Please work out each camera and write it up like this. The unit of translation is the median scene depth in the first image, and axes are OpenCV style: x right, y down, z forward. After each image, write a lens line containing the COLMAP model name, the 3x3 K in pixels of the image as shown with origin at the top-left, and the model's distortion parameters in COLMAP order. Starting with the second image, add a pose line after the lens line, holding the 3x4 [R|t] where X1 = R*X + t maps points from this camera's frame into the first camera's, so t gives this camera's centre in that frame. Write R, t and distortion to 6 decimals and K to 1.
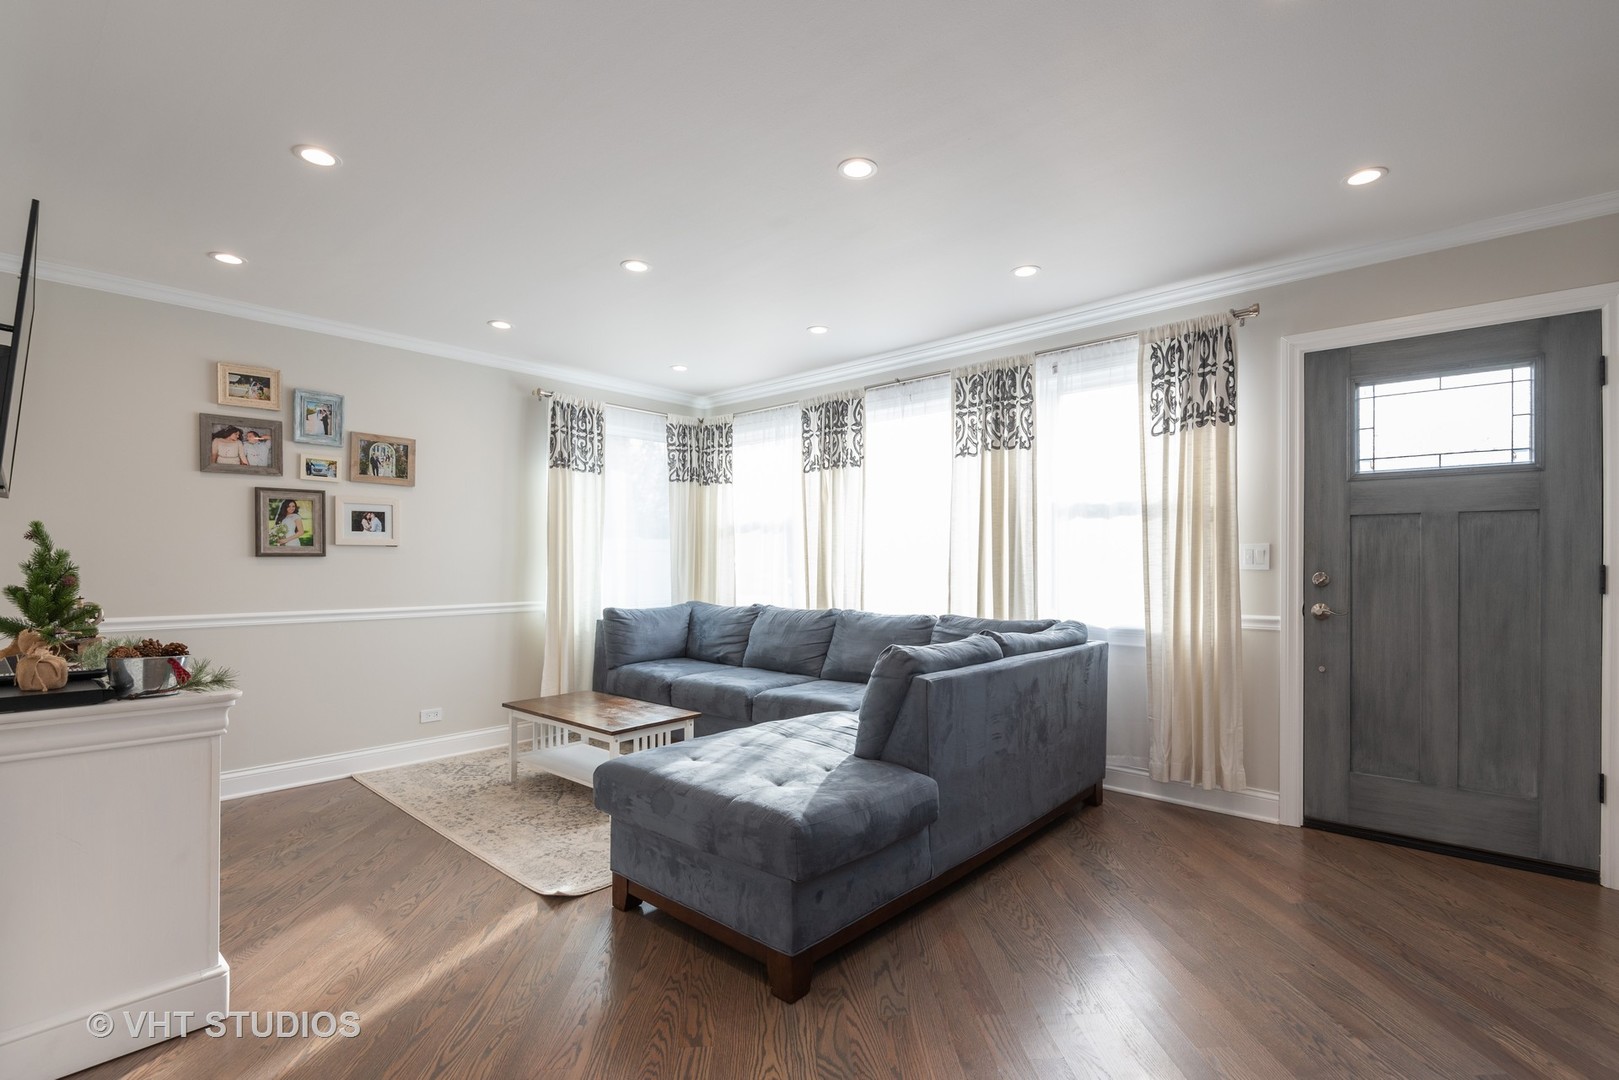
lens RADIAL K [[771.2, 0, 810.8], [0, 771.2, 552.8], [0, 0, 1]] dist [0.005028, -0.007650]
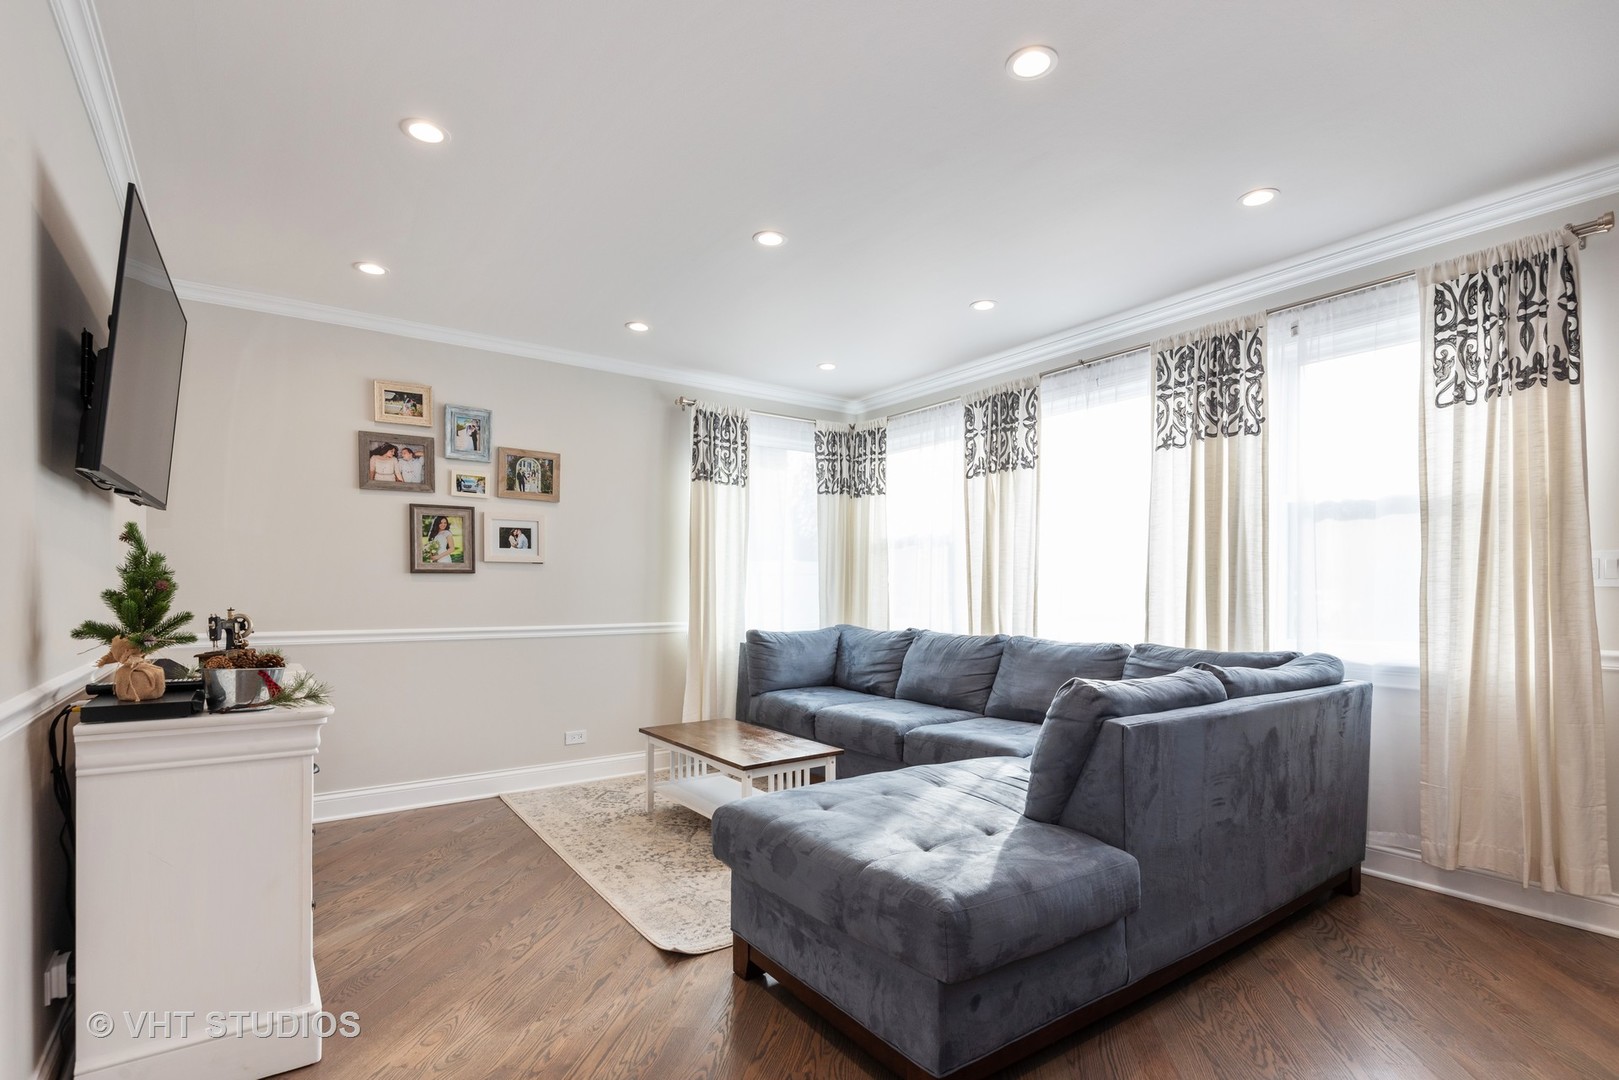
lens RADIAL K [[771.2, 0, 813.6], [0, 771.2, 590.9], [0, 0, 1]] dist [0.005028, -0.007650]
pose [[0.977227, 0.004261, -0.212152, 0.009322], [-0.001965, 0.999937, 0.011032, 0.018154], [0.212186, -0.010364, 0.977174, 0.143568]]
